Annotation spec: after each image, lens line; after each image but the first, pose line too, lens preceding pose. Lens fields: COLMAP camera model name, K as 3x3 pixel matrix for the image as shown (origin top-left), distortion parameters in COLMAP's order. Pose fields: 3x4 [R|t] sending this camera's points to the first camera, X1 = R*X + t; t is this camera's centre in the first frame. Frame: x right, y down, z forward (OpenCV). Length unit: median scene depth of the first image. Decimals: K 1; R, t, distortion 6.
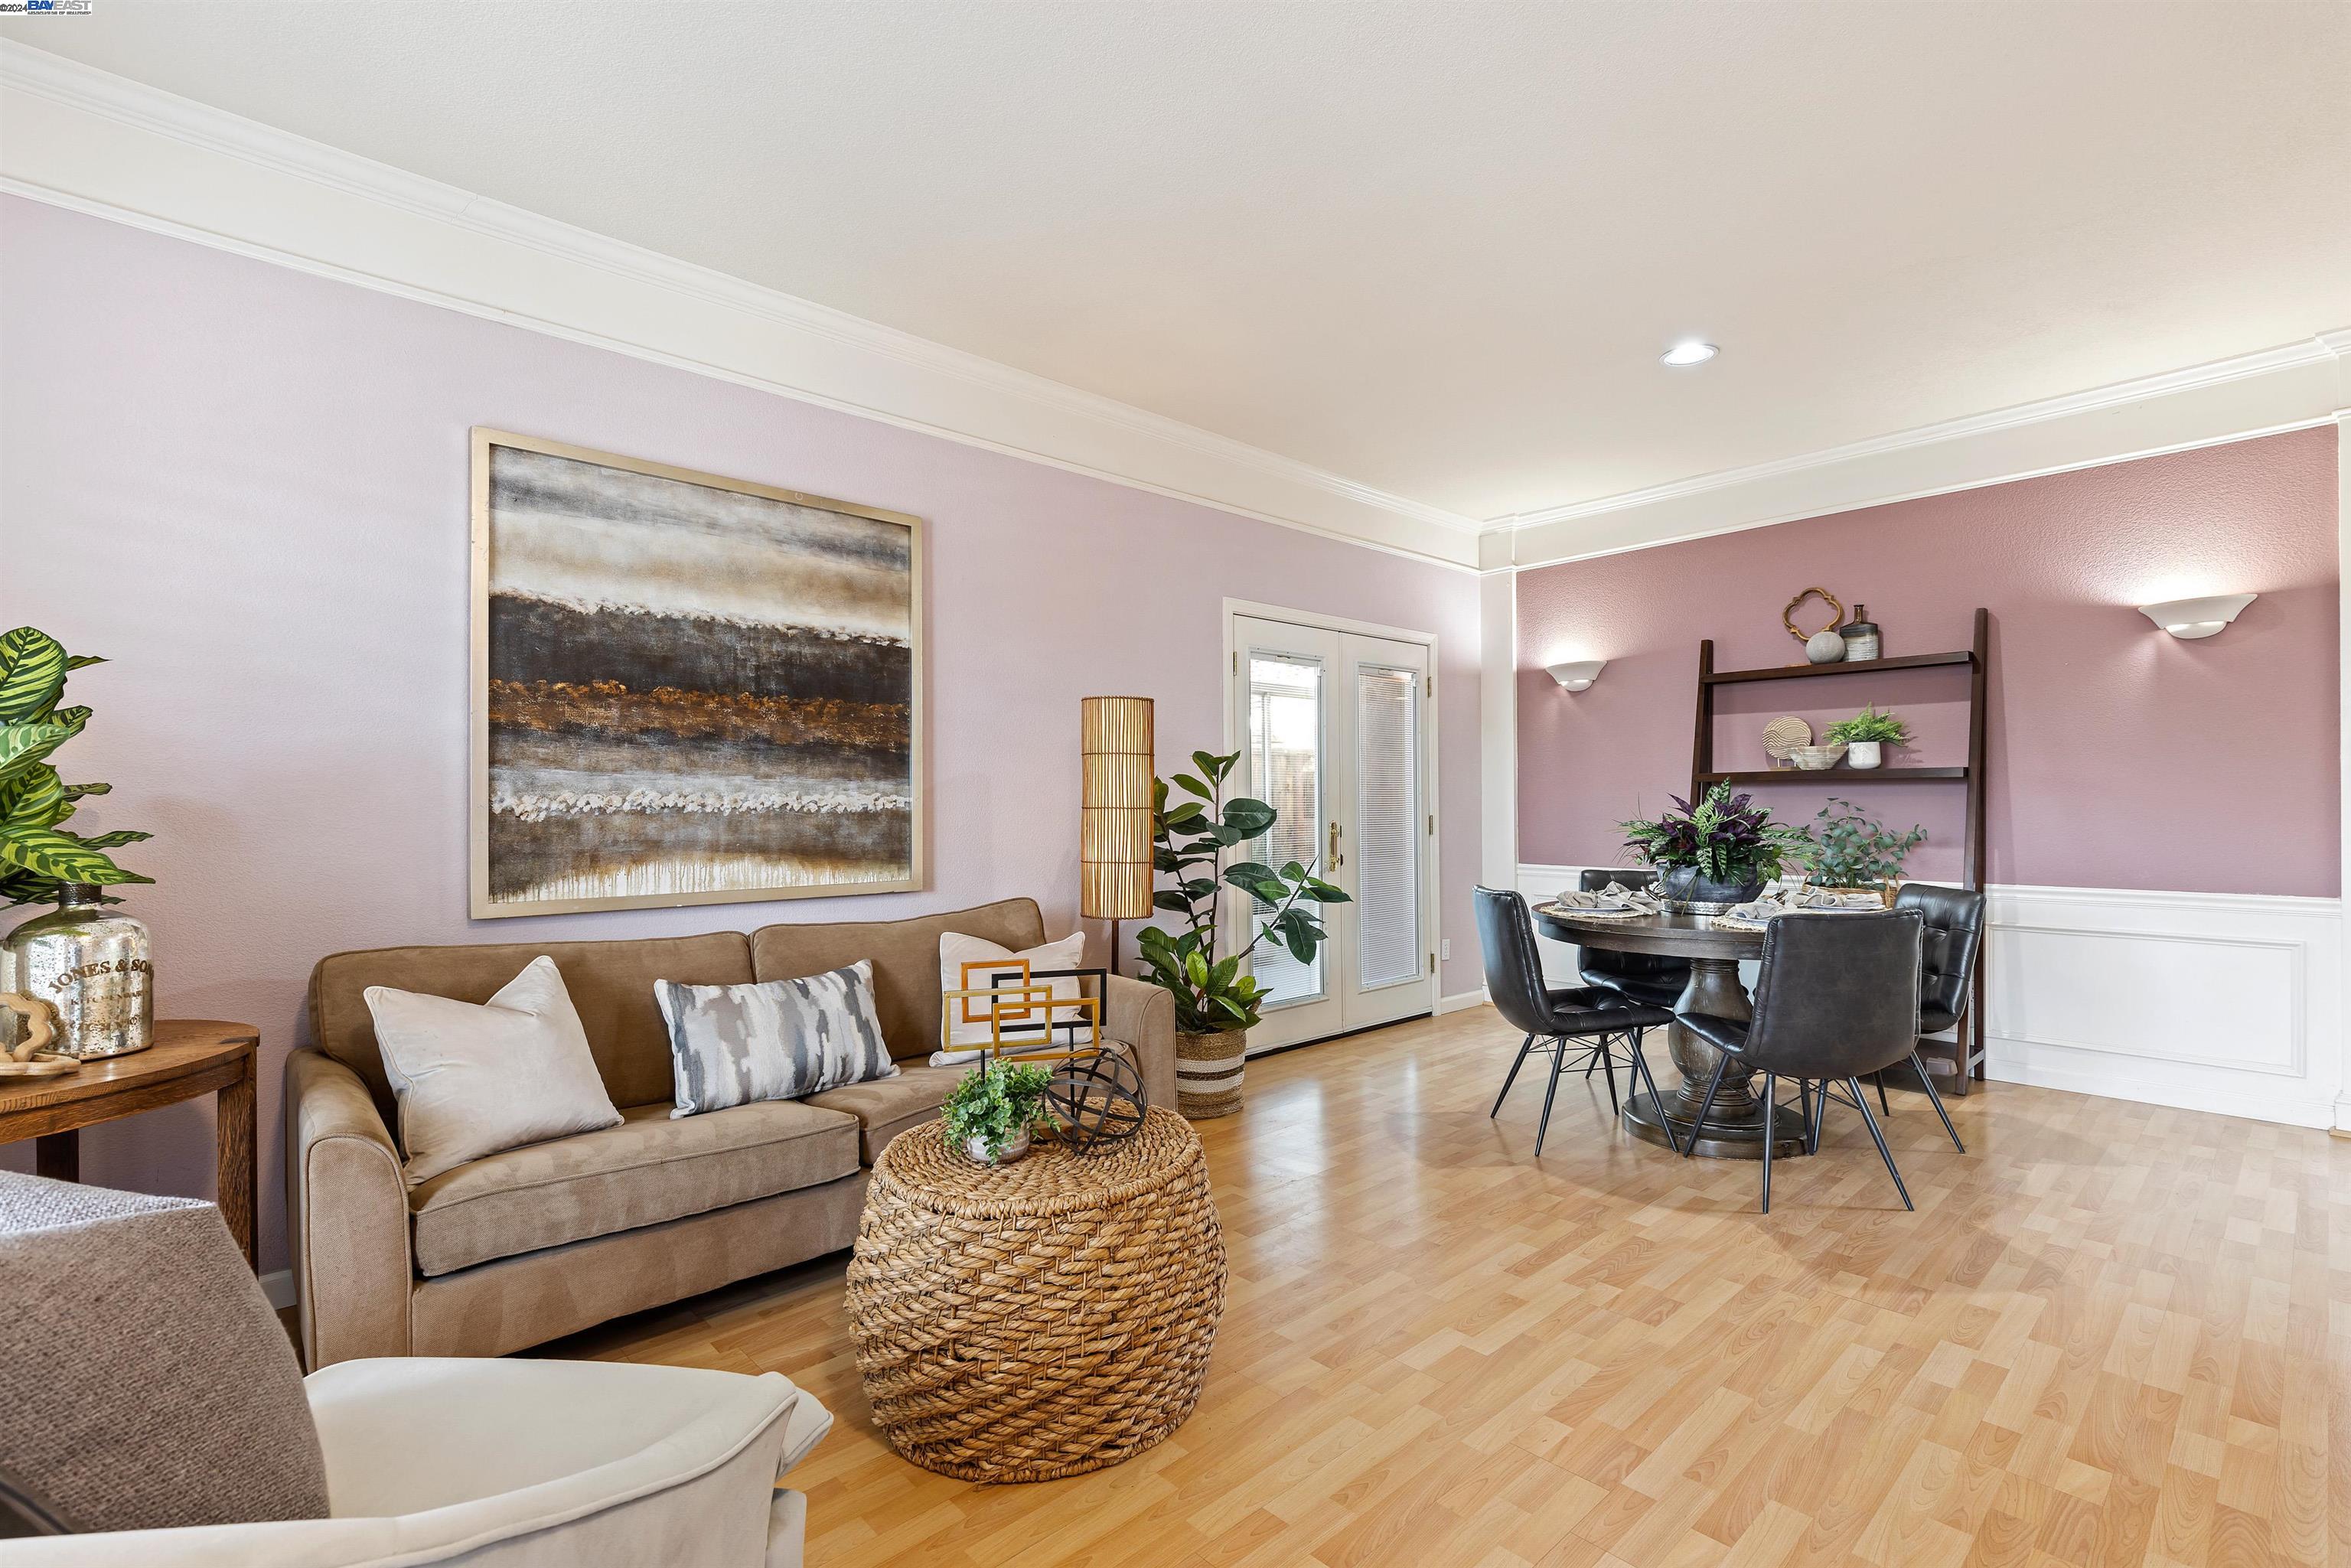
lens RADIAL K [[1063.9, 0, 1201.5], [0, 1063.9, 803.7], [0, 0, 1]] dist [0.003618, 0.000040]
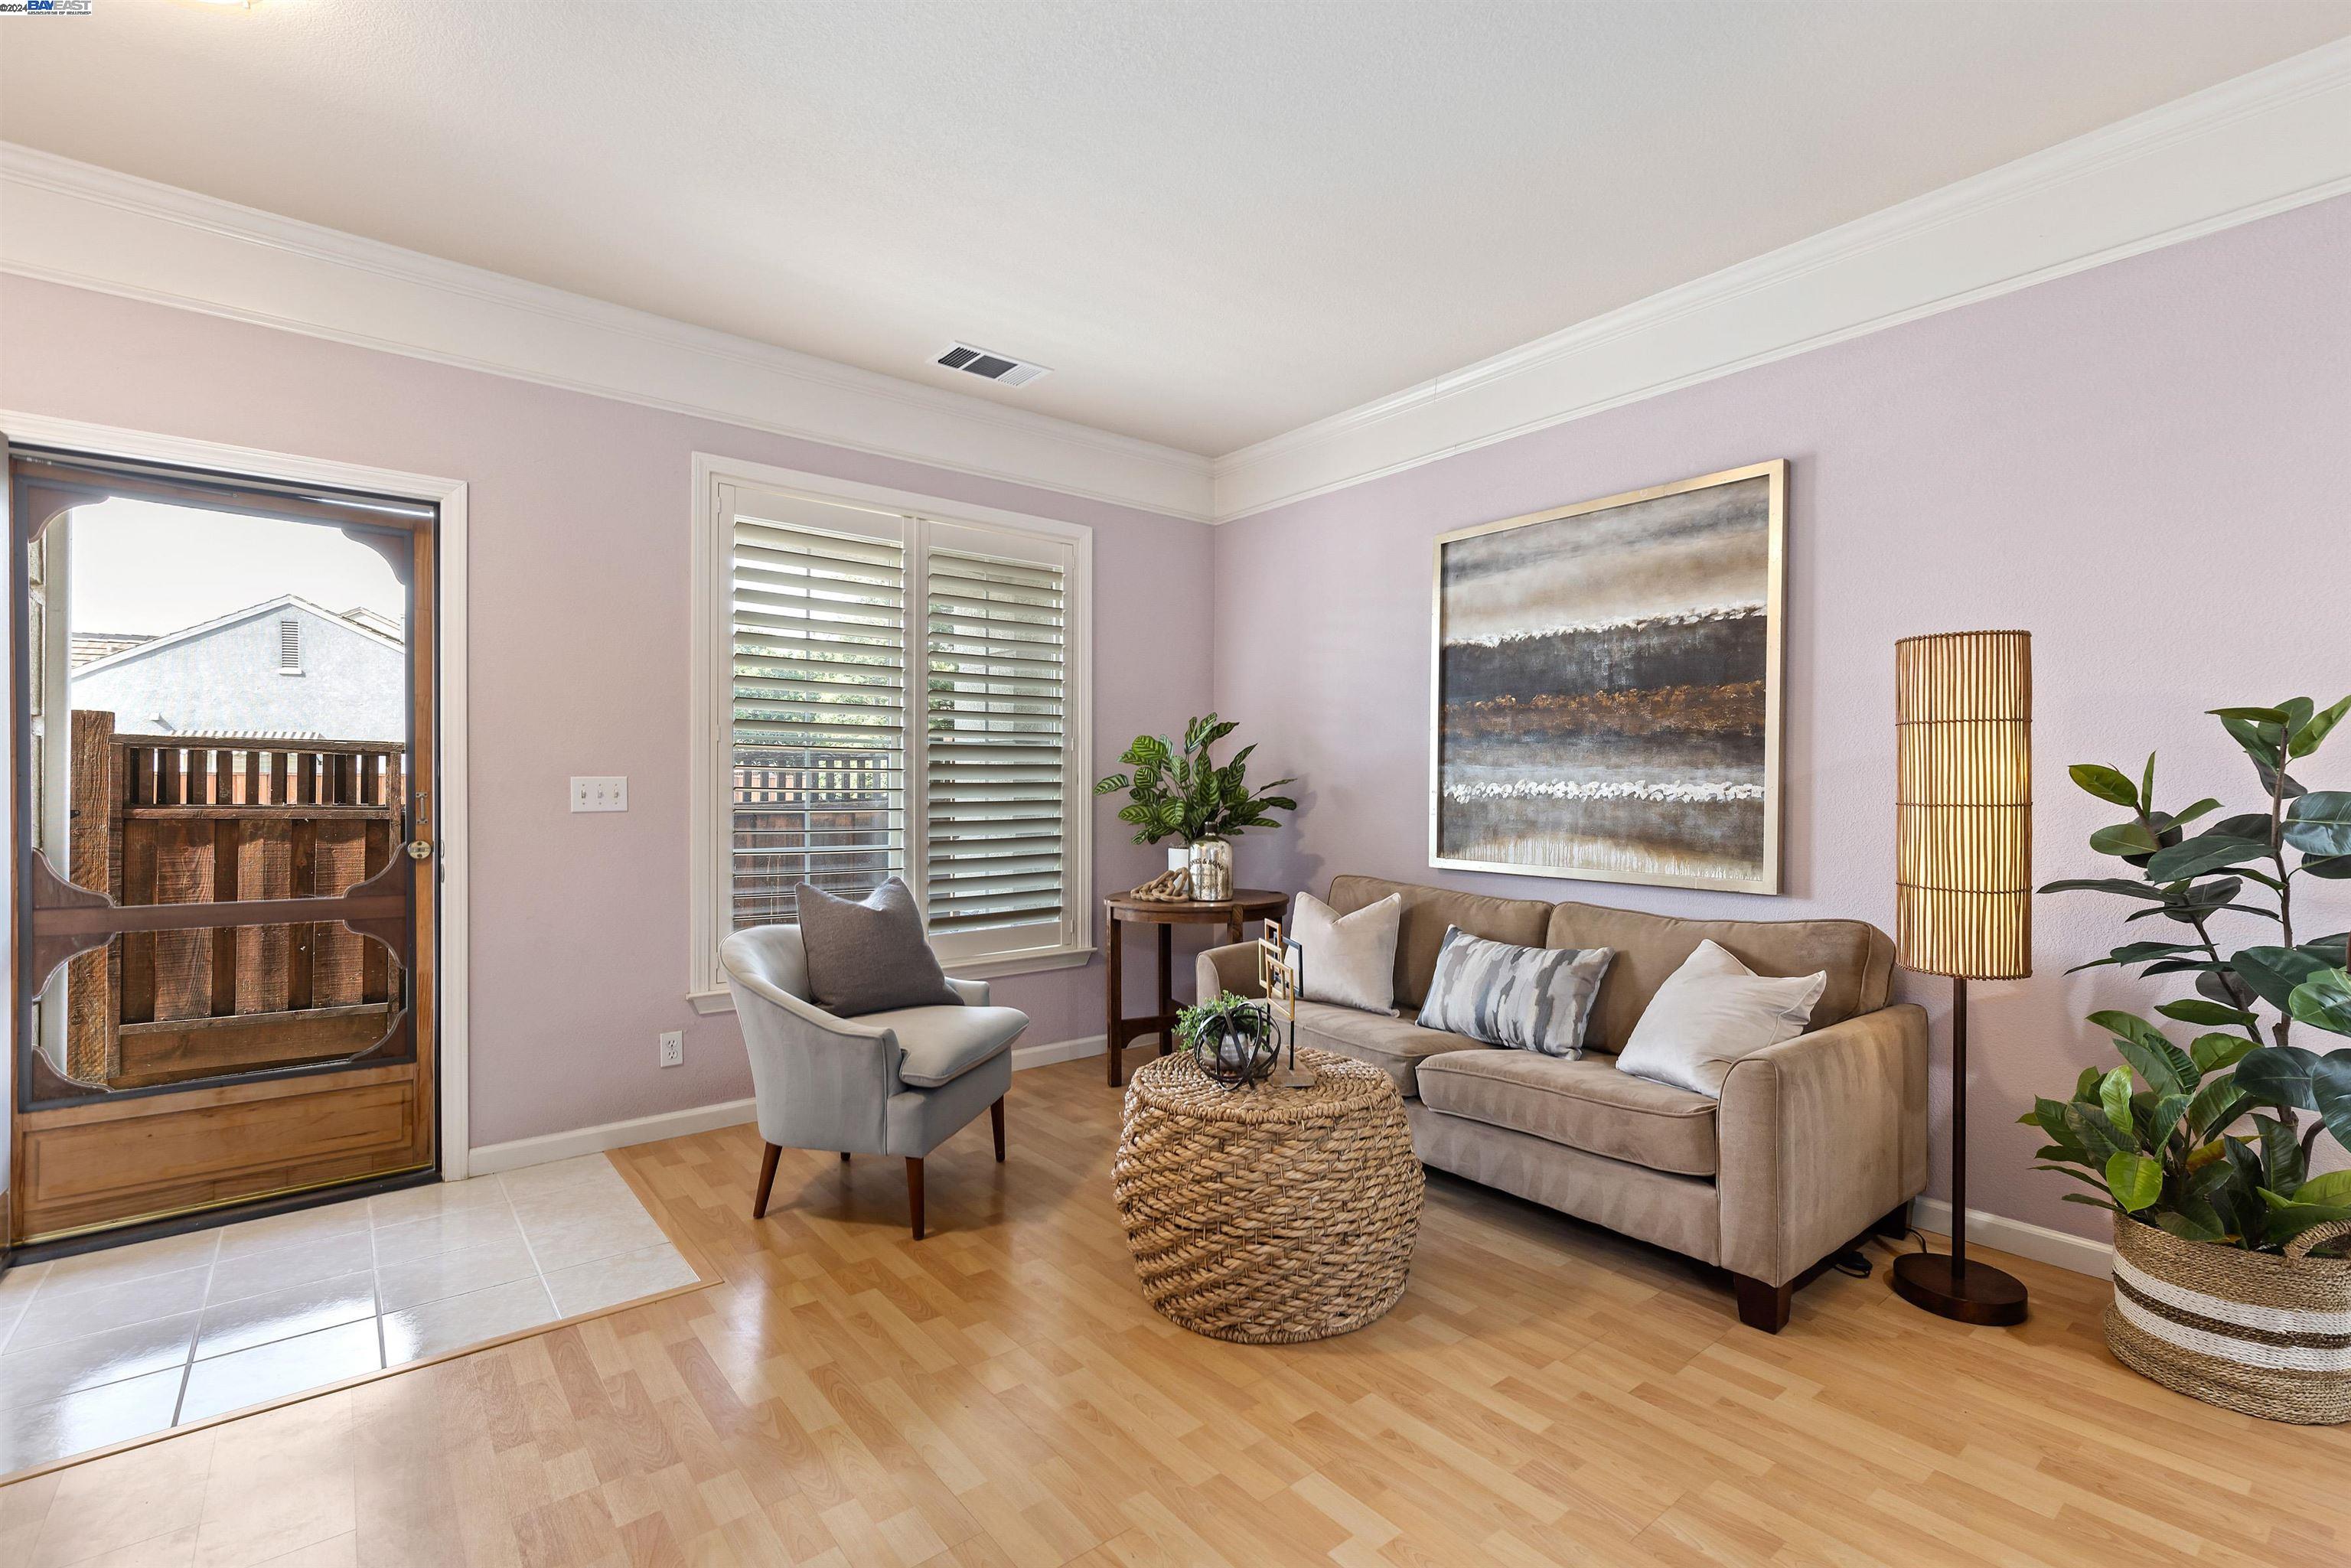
lens RADIAL K [[1052.8, 0, 1205.7], [0, 1052.8, 793.6], [0, 0, 1]] dist [0.008312, -0.000472]
pose [[-0.066134, 0.010518, -0.997755, 0.681388], [-0.005745, 0.999924, 0.010921, -0.007753], [0.997794, 0.006455, -0.066069, 0.660090]]
